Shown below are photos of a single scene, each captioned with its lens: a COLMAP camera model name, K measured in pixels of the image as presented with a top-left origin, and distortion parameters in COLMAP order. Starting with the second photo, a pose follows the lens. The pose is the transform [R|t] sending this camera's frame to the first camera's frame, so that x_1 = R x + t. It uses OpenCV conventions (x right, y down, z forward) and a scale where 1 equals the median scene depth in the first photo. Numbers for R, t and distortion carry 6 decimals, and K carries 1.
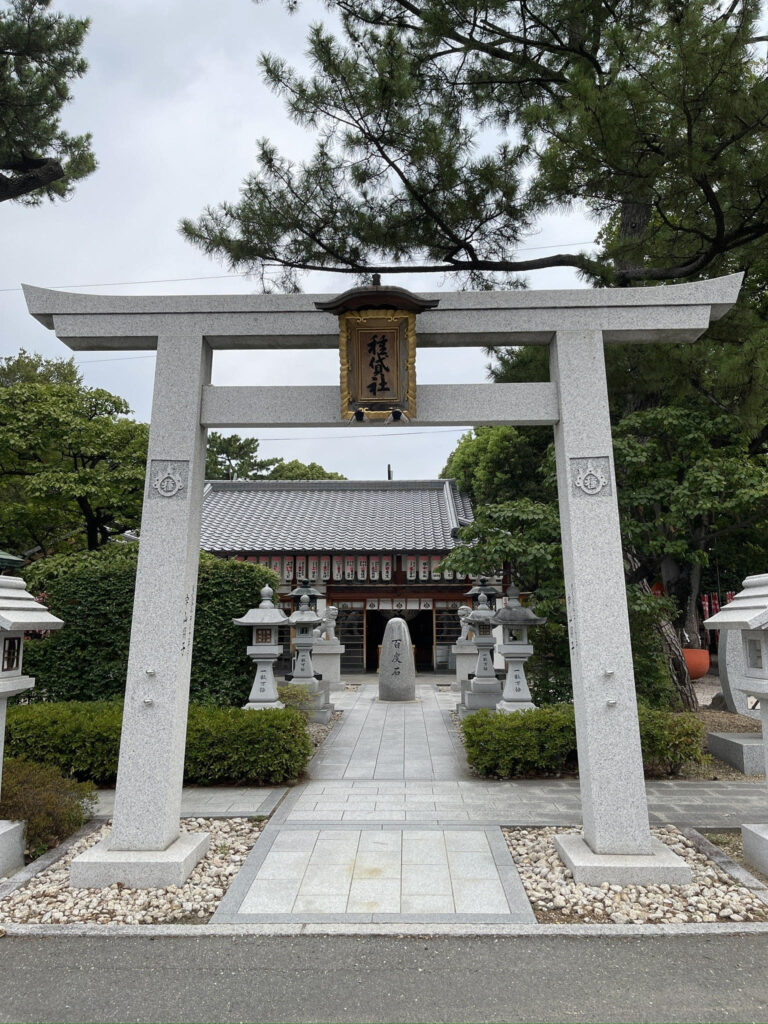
lens RADIAL K [[693.7, 0, 384.0], [0, 693.7, 512.0], [0, 0, 1]] dist [0.091270, -0.000400]
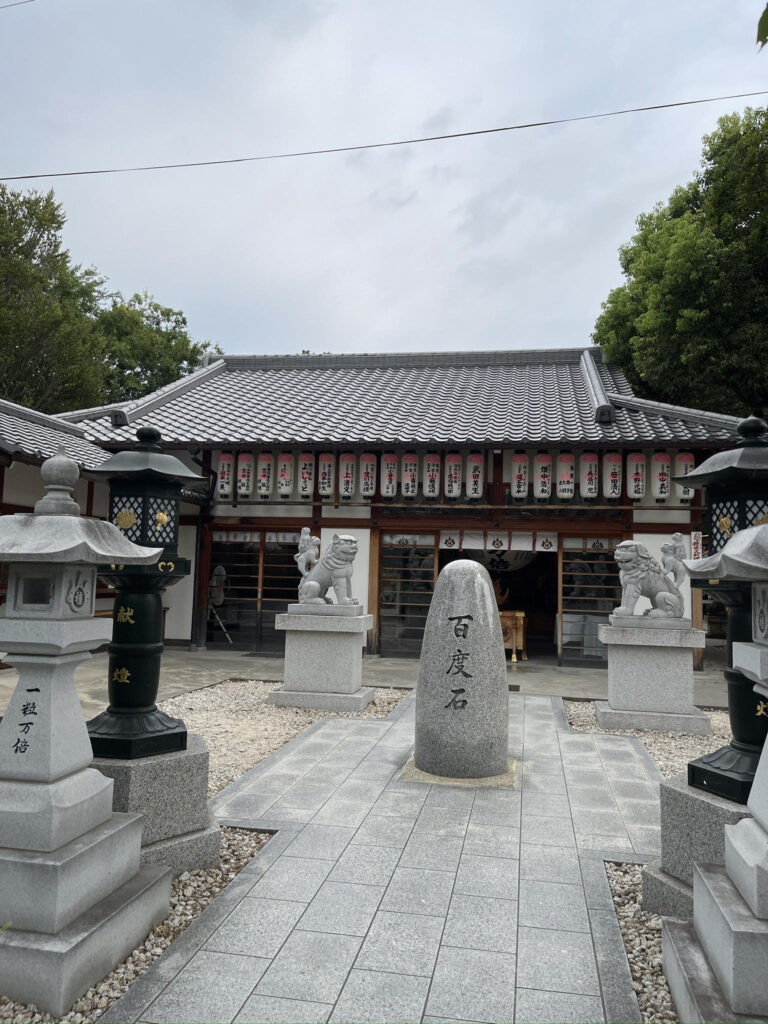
lens RADIAL K [[726.7, 0, 384.0], [0, 726.7, 512.0], [0, 0, 1]] dist [0.003084, -0.001497]
pose [[0.986379, 0.017790, -0.163522, 0.027722], [-0.005323, 0.997066, 0.076367, 0.065216], [0.164401, -0.074456, 0.983579, 0.409035]]
